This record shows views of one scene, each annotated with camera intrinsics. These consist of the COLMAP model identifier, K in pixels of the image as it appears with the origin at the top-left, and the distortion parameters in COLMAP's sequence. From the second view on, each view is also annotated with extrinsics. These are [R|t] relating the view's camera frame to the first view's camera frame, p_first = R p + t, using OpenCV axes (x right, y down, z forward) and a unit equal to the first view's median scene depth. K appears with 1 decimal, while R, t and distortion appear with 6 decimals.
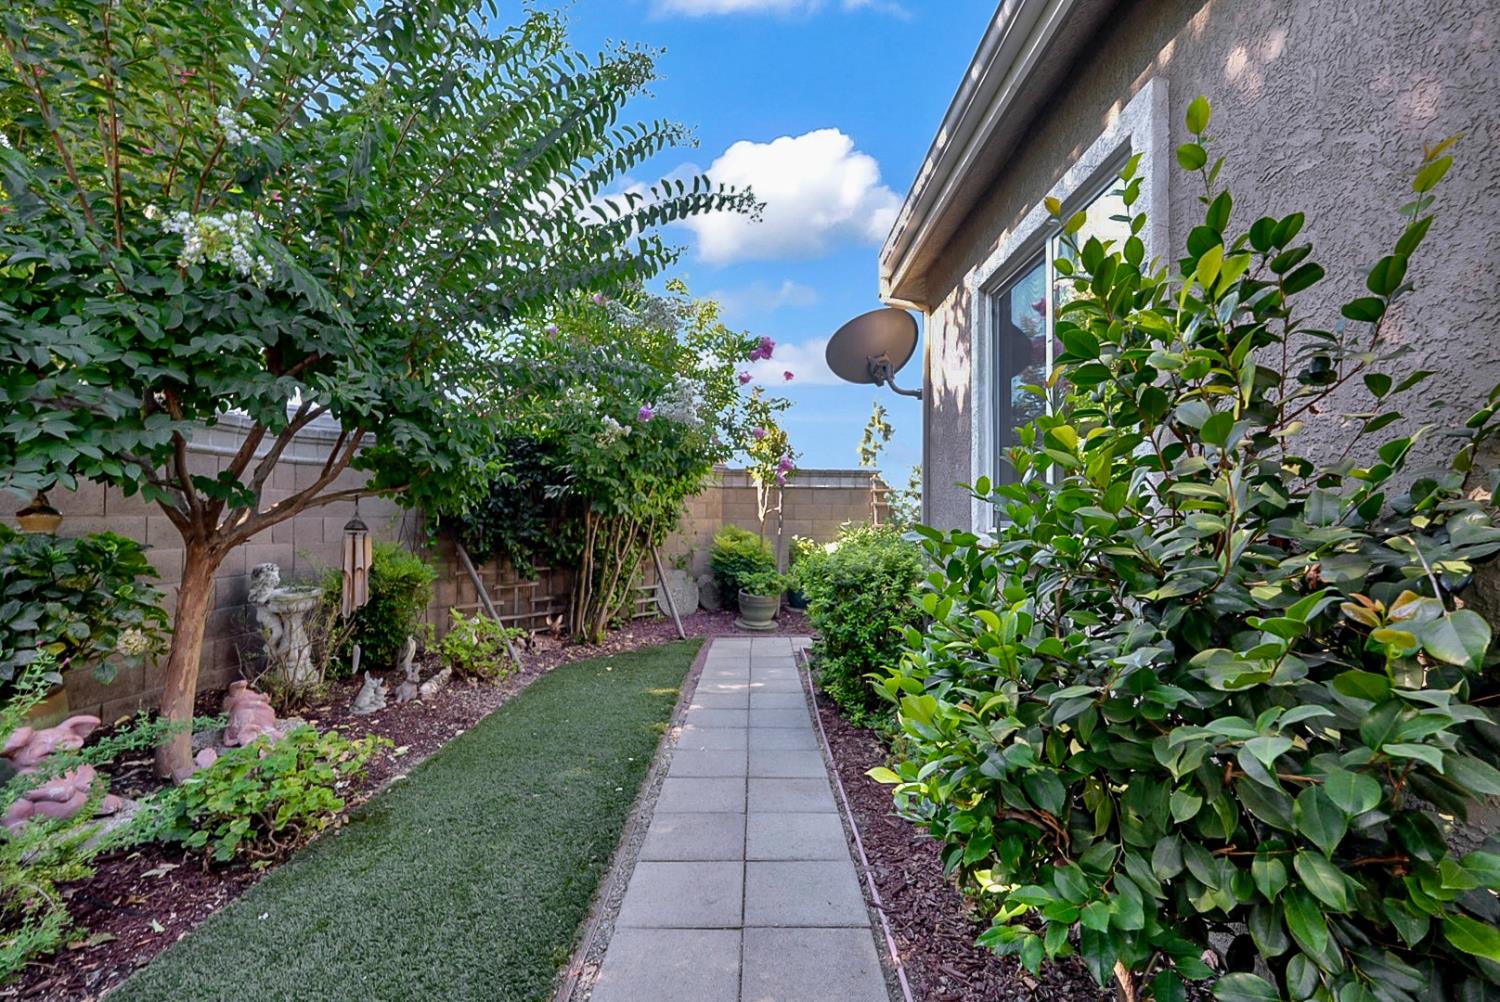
lens RADIAL K [[662.4, 0, 759.6], [0, 662.4, 506.3], [0, 0, 1]] dist [-0.004236, 0.002960]
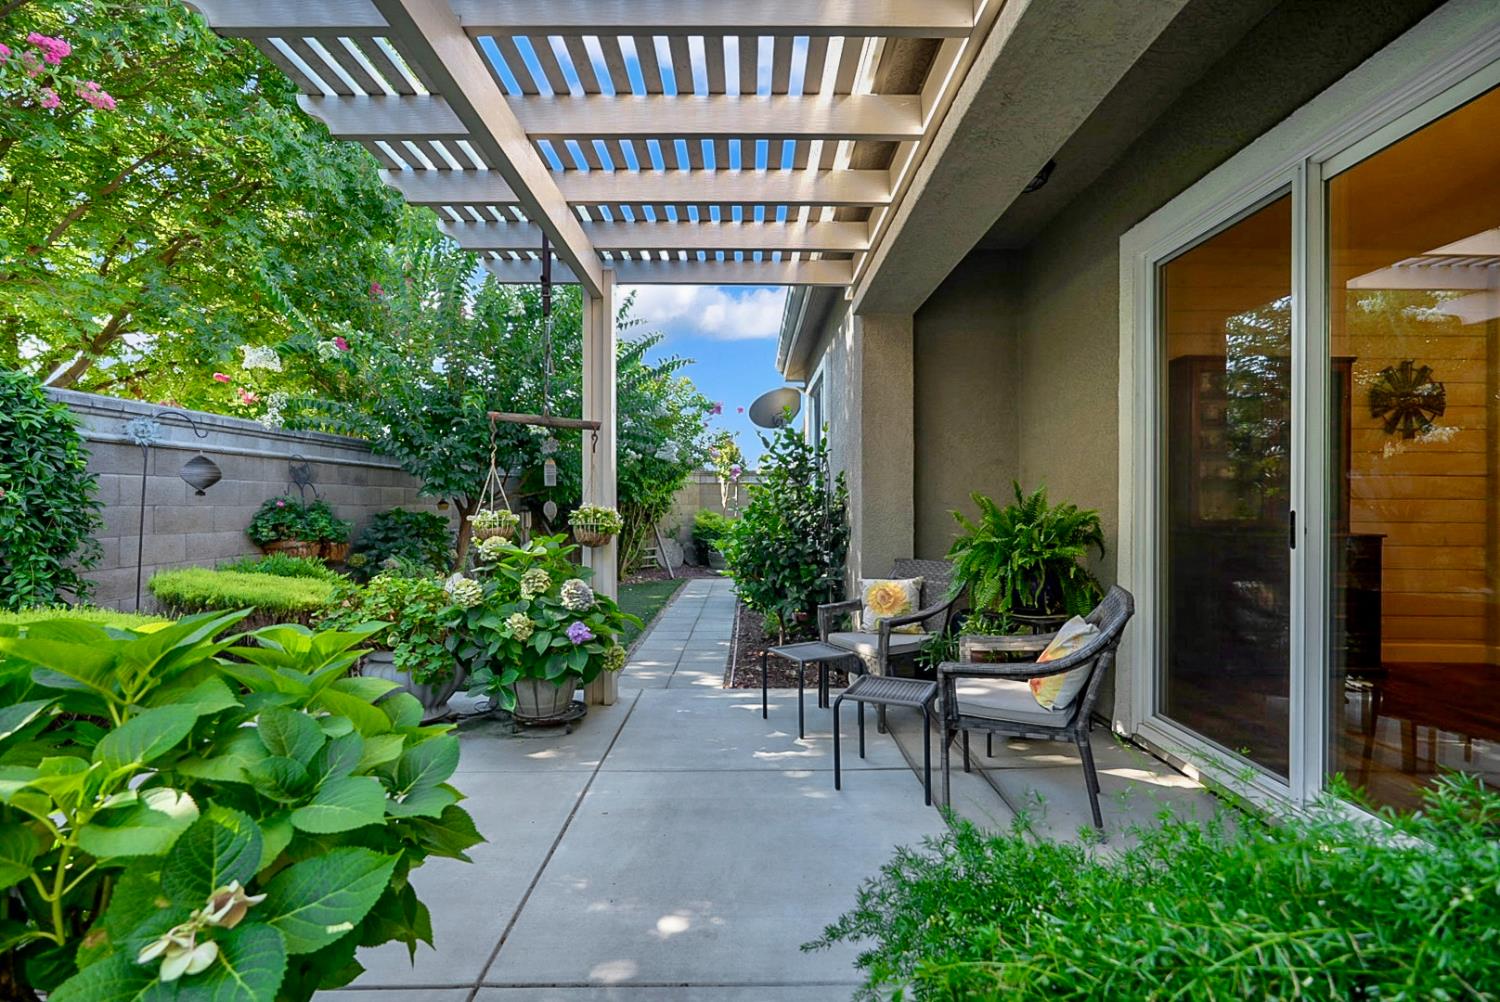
lens RADIAL K [[662.4, 0, 749.7], [0, 662.4, 503.0], [0, 0, 1]] dist [-0.004236, 0.002960]
pose [[0.999951, -0.005127, -0.008425, 0.091223], [0.005282, 0.999815, 0.018490, -0.015545], [0.008329, -0.018533, 0.999794, -0.645735]]
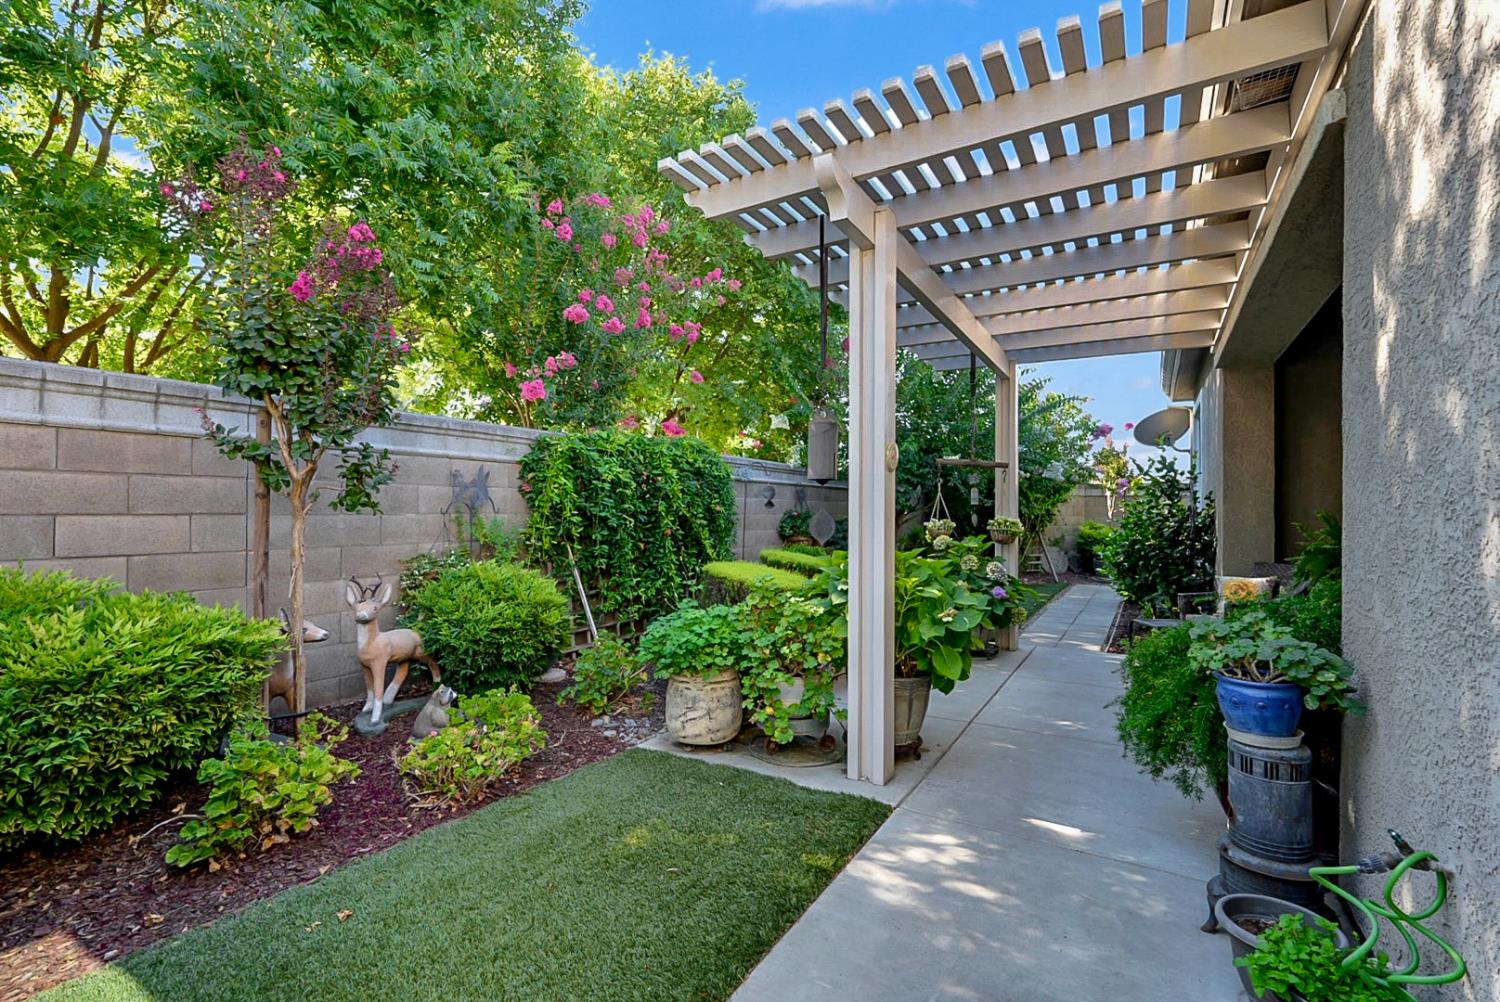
lens RADIAL K [[662.4, 0, 753.7], [0, 662.4, 501.4], [0, 0, 1]] dist [-0.004236, 0.002960]
pose [[0.851620, -0.005790, -0.524128, 0.132077], [0.006338, 0.999980, -0.000749, -0.026309], [0.524122, -0.002684, 0.851639, -1.015676]]
